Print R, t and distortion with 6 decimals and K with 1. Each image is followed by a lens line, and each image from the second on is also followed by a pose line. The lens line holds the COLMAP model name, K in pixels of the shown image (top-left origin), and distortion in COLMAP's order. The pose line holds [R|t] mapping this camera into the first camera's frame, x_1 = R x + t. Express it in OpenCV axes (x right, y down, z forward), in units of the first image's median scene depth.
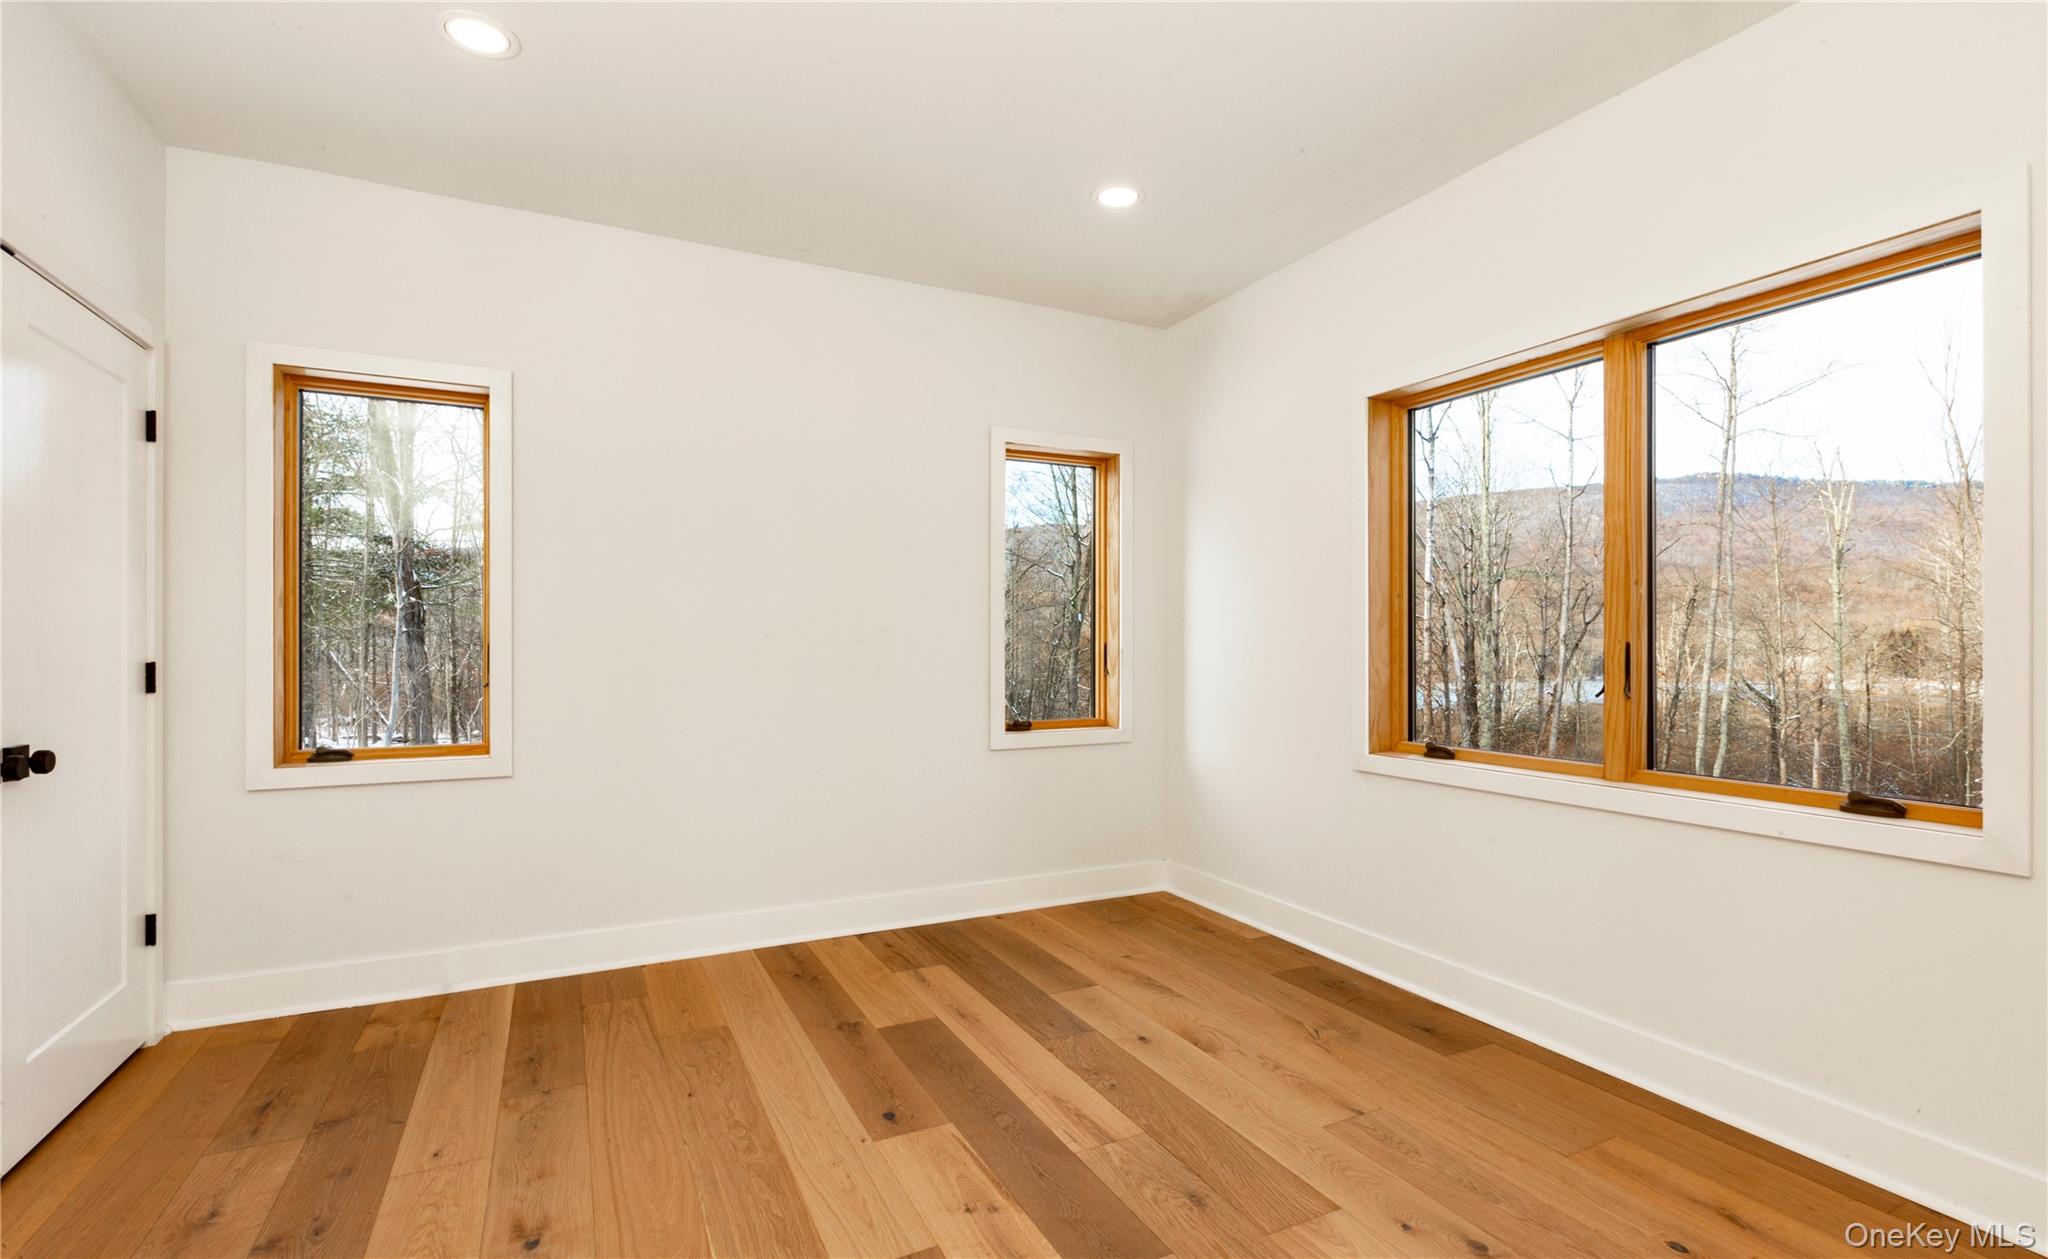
lens RADIAL K [[902.2, 0, 988.5], [0, 902.2, 647.1], [0, 0, 1]] dist [0.001612, 0.000348]
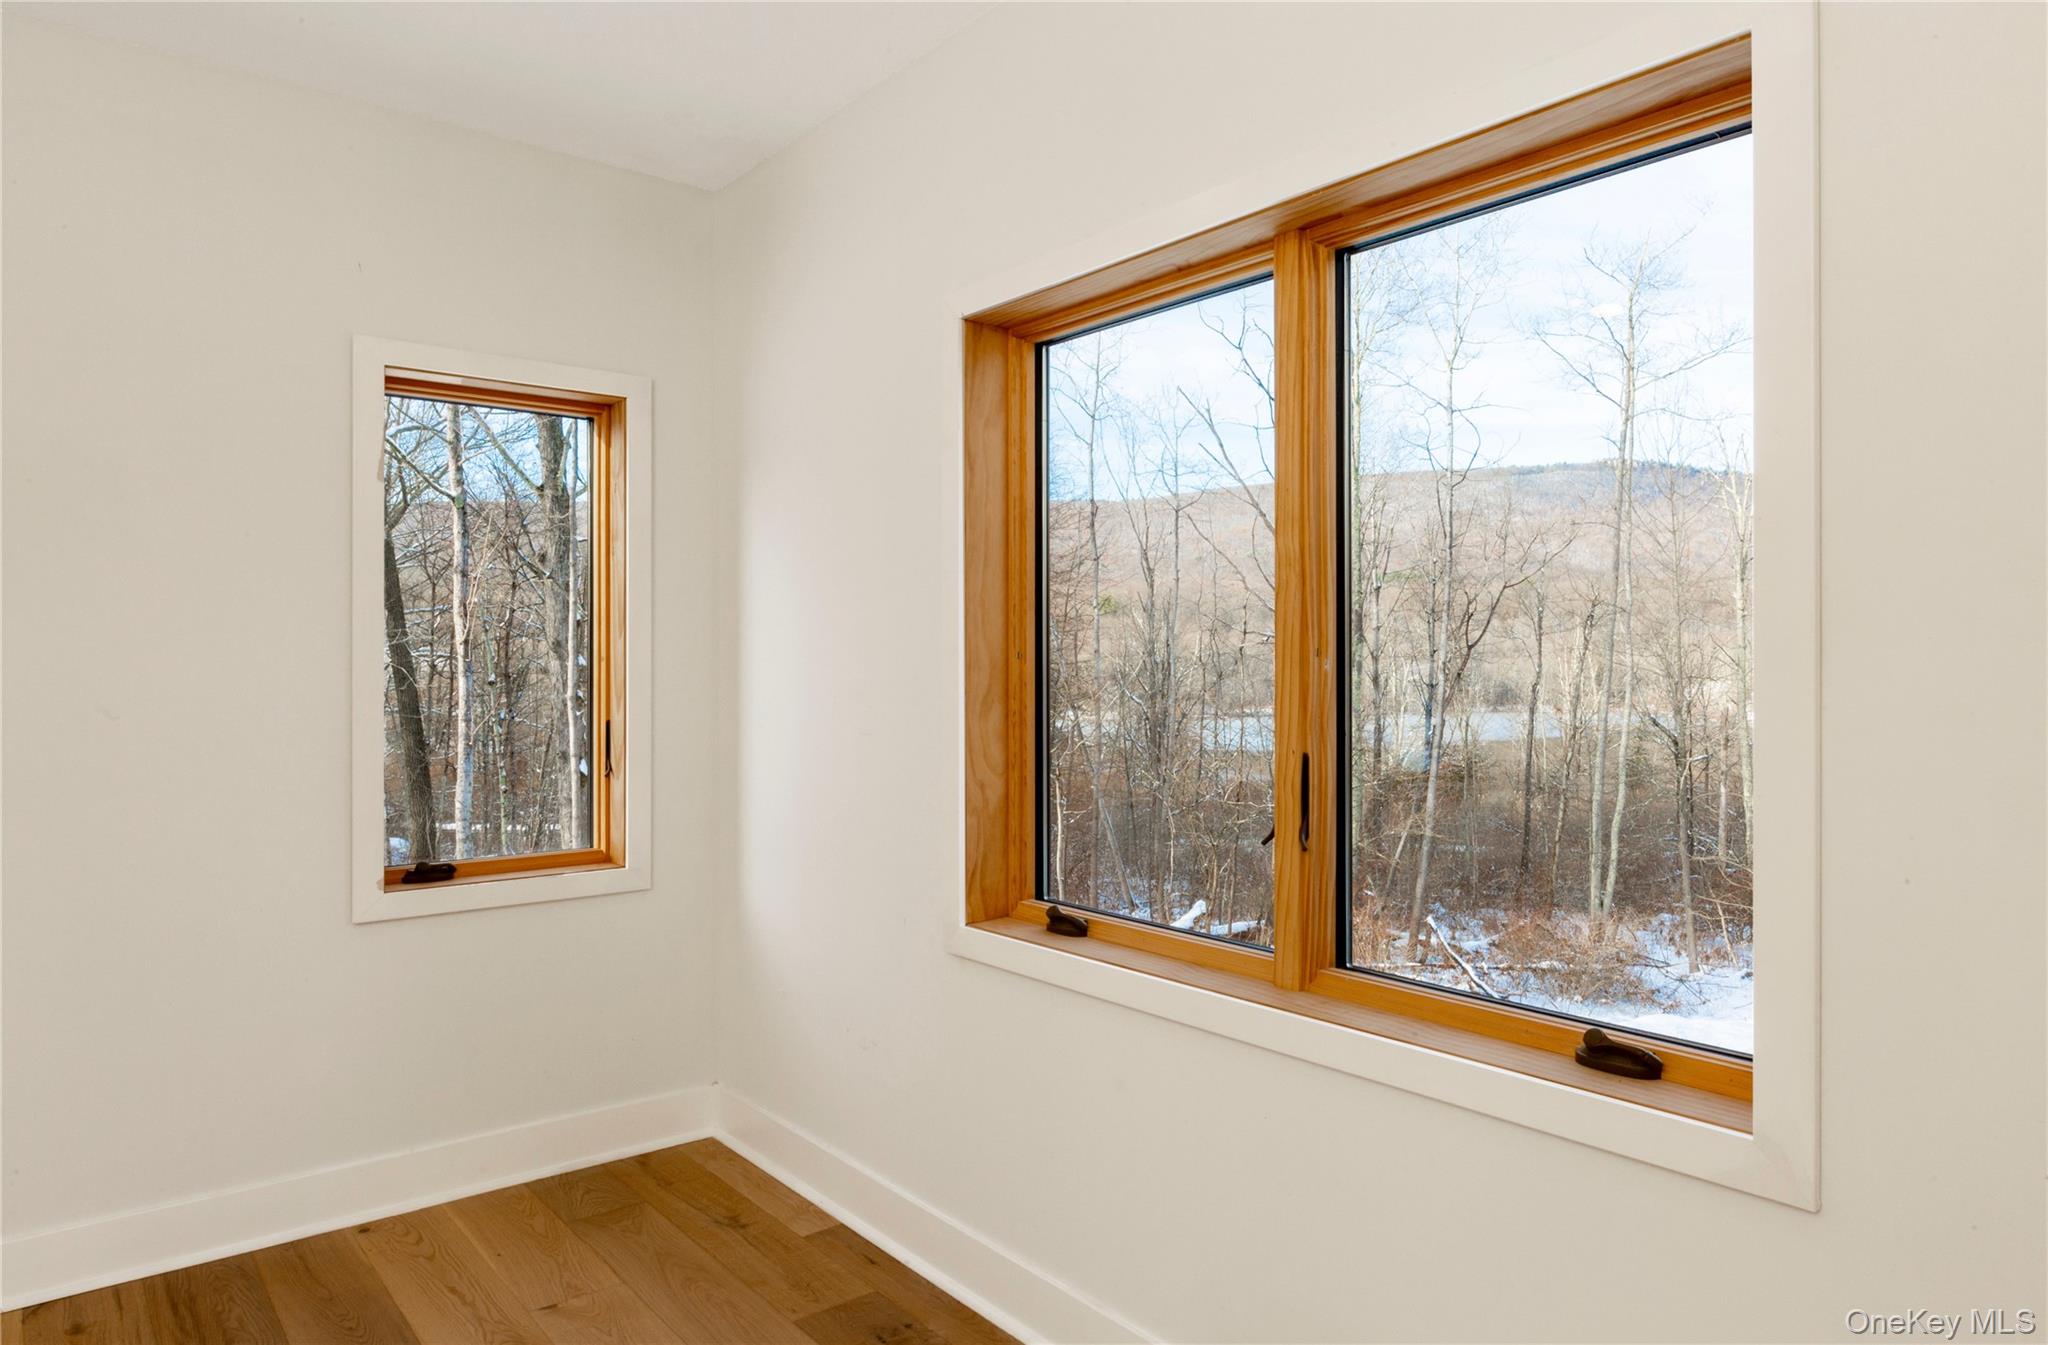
lens RADIAL K [[1268.3, 0, 1024.0], [0, 1268.3, 672.5], [0, 0, 1]] dist [-0.005559, -0.001438]
pose [[0.972414, -0.001837, 0.233253, 0.264387], [0.001764, 0.999998, 0.000522, -0.046623], [-0.233254, -0.000096, 0.972416, 0.186600]]
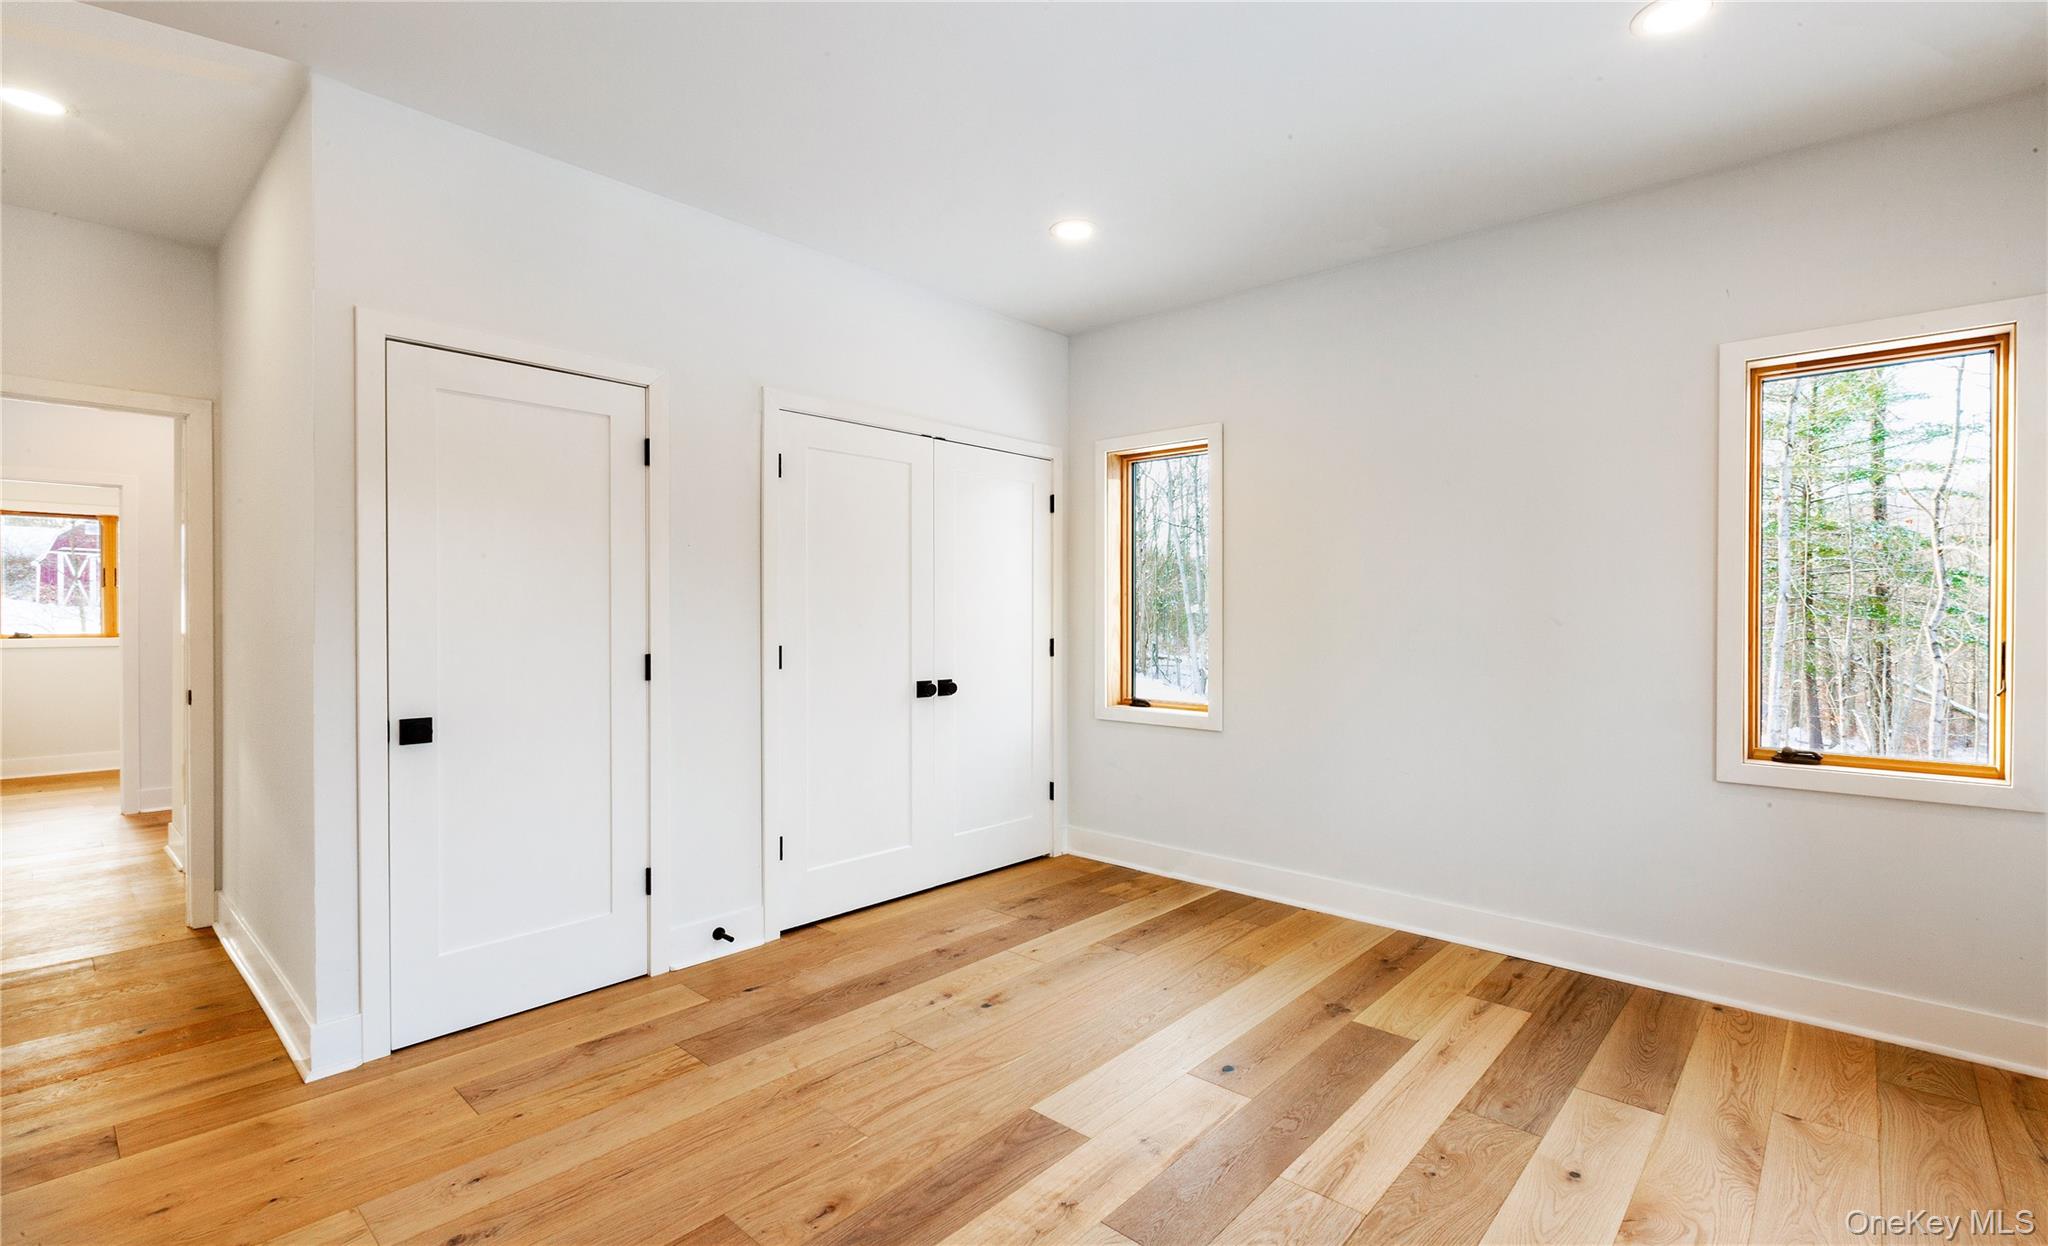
lens RADIAL K [[908.3, 0, 1091.7], [0, 908.3, 619.8], [0, 0, 1]] dist [0.000283, -0.000239]
pose [[0.412661, 0.007874, -0.910851, 0.567131], [-0.003899, 0.999969, 0.006877, -0.027988], [0.910876, 0.000713, 0.412679, 0.260569]]
